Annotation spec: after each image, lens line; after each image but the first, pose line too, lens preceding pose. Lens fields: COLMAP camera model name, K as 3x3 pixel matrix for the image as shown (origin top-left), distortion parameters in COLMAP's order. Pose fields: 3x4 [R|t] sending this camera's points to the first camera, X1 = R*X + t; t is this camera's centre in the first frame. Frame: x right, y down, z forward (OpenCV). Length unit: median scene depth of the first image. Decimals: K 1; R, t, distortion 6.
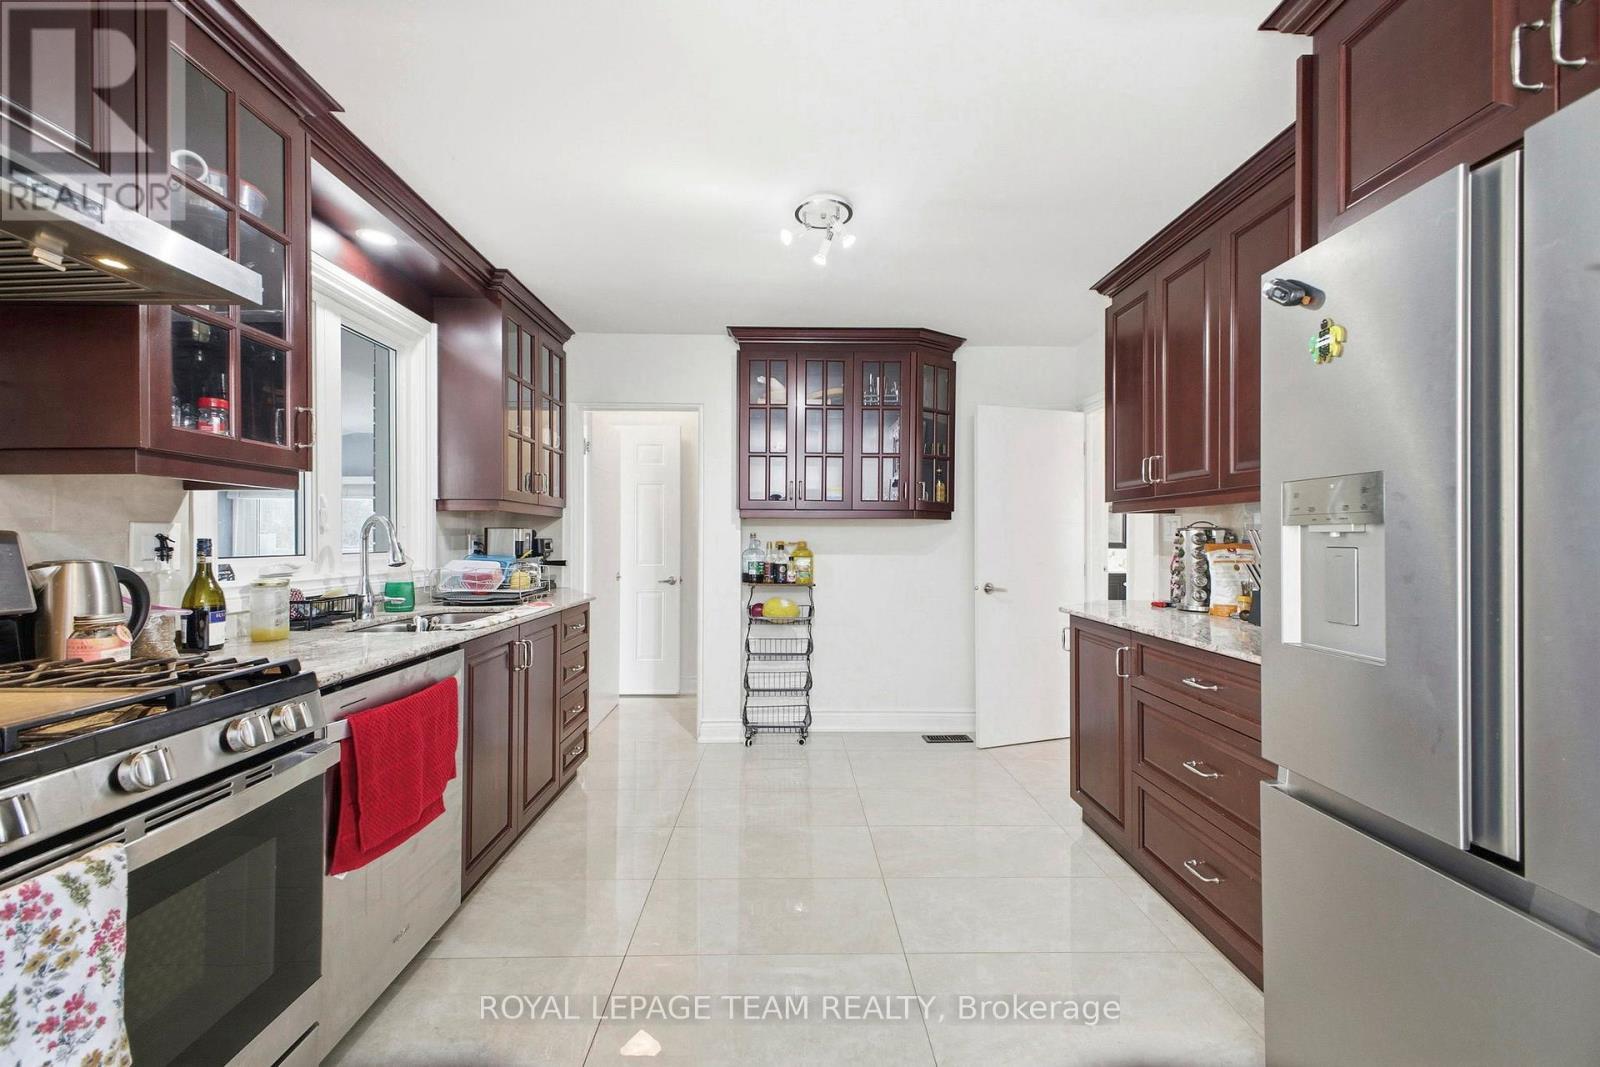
lens RADIAL K [[633.0, 0, 800.0], [0, 633.0, 533.5], [0, 0, 1]] dist [0.048305, -0.022005]
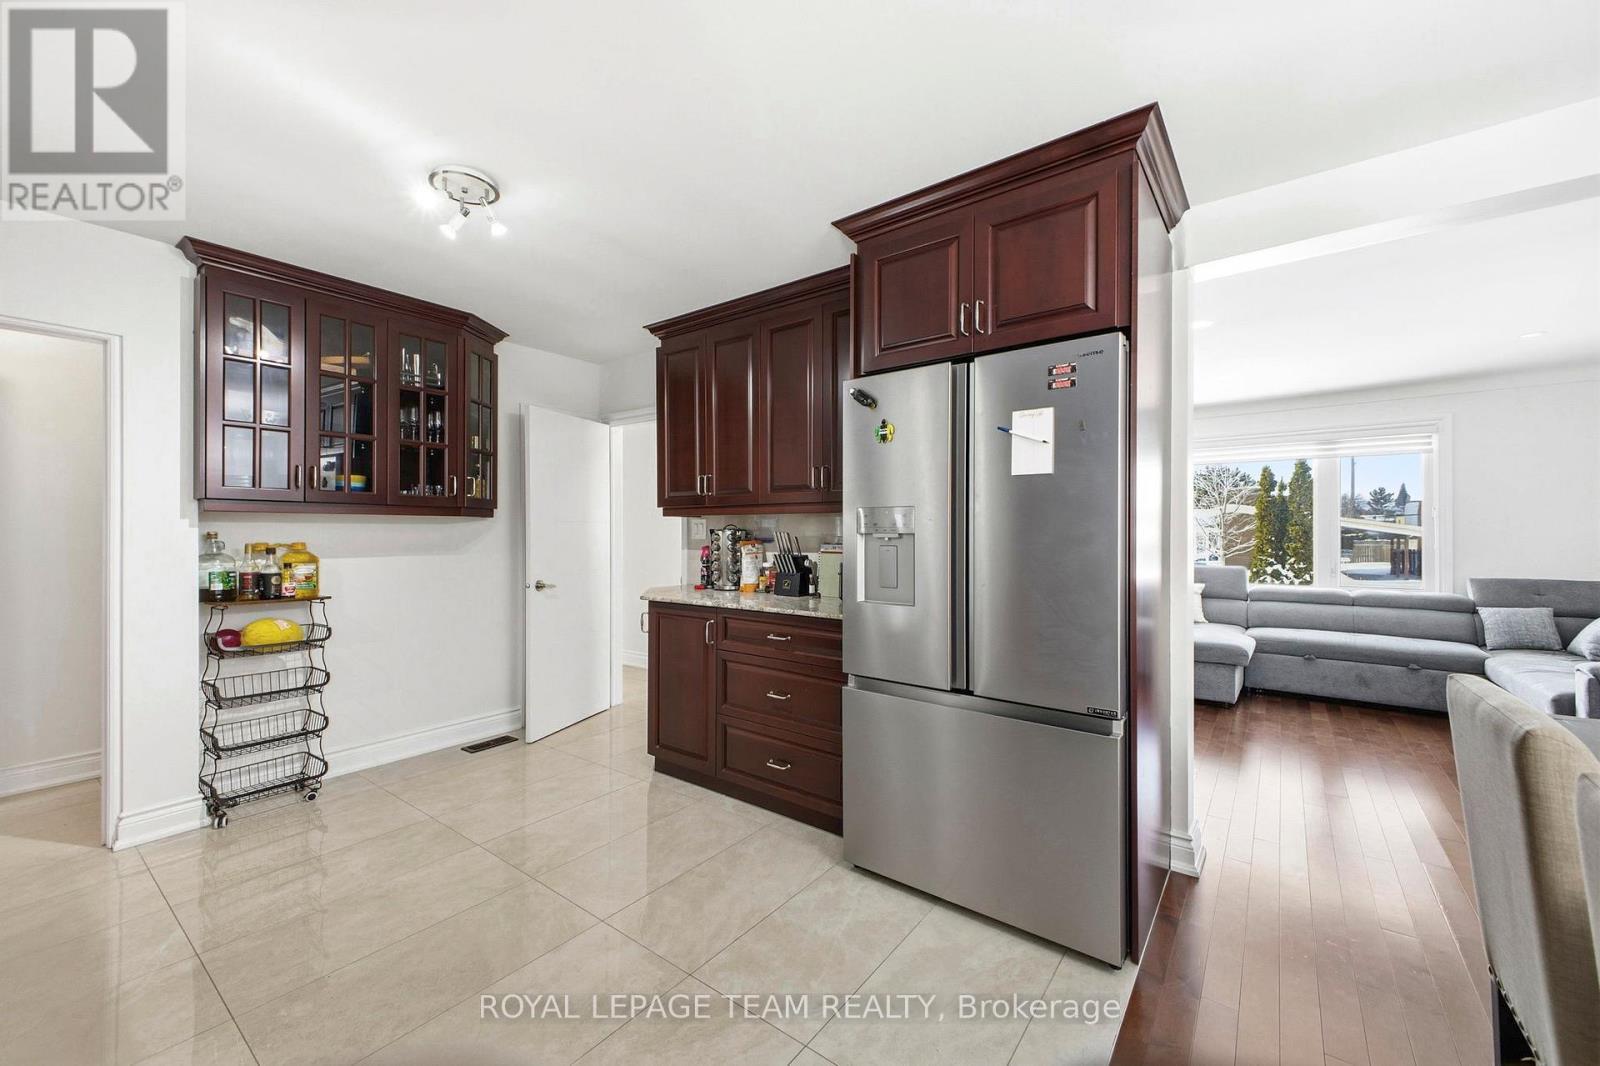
lens RADIAL K [[633.0, 0, 800.0], [0, 633.0, 533.0], [0, 0, 1]] dist [0.048305, -0.022005]
pose [[0.620918, -0.004844, 0.783861, -0.247716], [-0.004662, 0.999940, 0.009872, -0.010596], [-0.783862, -0.009784, 0.620858, 0.029538]]
